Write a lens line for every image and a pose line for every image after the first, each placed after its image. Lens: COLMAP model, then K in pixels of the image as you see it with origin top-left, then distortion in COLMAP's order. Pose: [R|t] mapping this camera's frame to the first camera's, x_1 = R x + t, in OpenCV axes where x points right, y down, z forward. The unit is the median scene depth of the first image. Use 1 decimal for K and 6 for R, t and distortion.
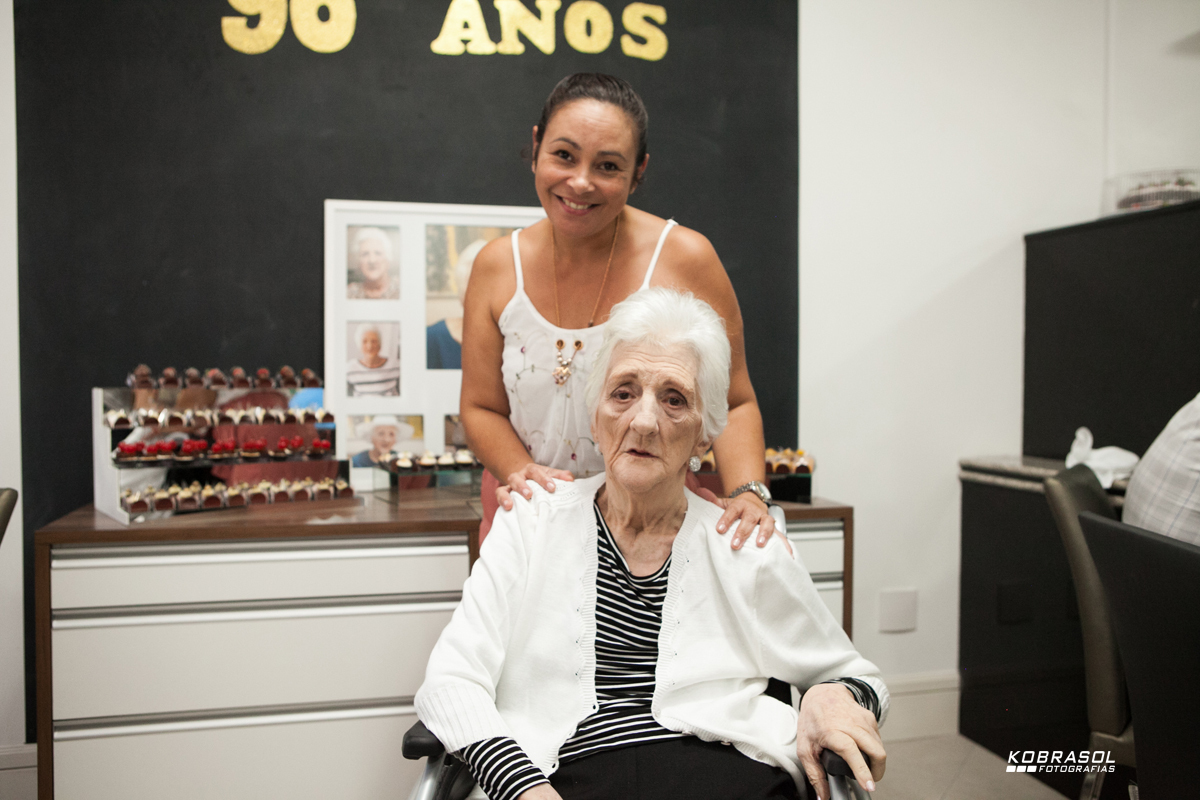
lens RADIAL K [[1109.2, 0, 596.7], [0, 1109.2, 393.2], [0, 0, 1]] dist [-0.059768, 0.000000]
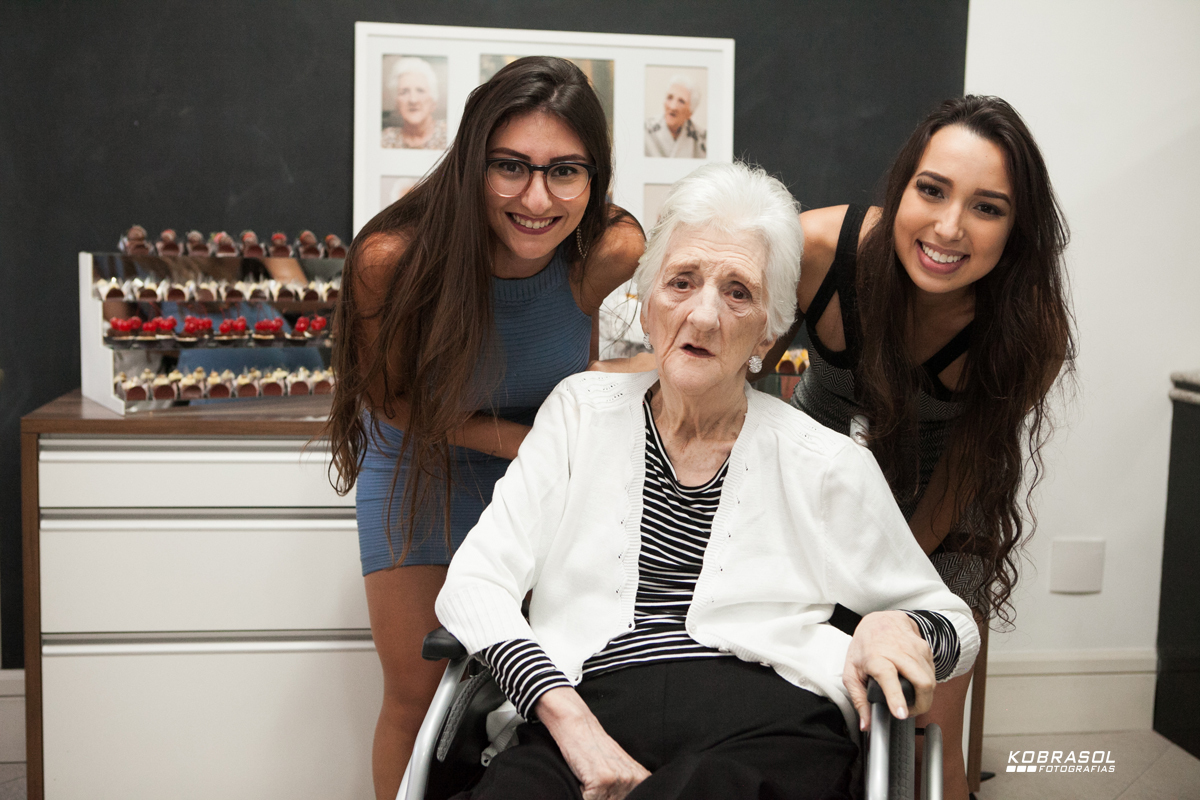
lens RADIAL K [[1487.2, 0, 561.7], [0, 1487.2, 391.1], [0, 0, 1]] dist [0.005094, 0.000000]
pose [[0.994416, 0.036081, -0.099168, 0.025241], [-0.027482, 0.995851, 0.086751, -0.007596], [0.101886, -0.083541, 0.991282, -0.101831]]
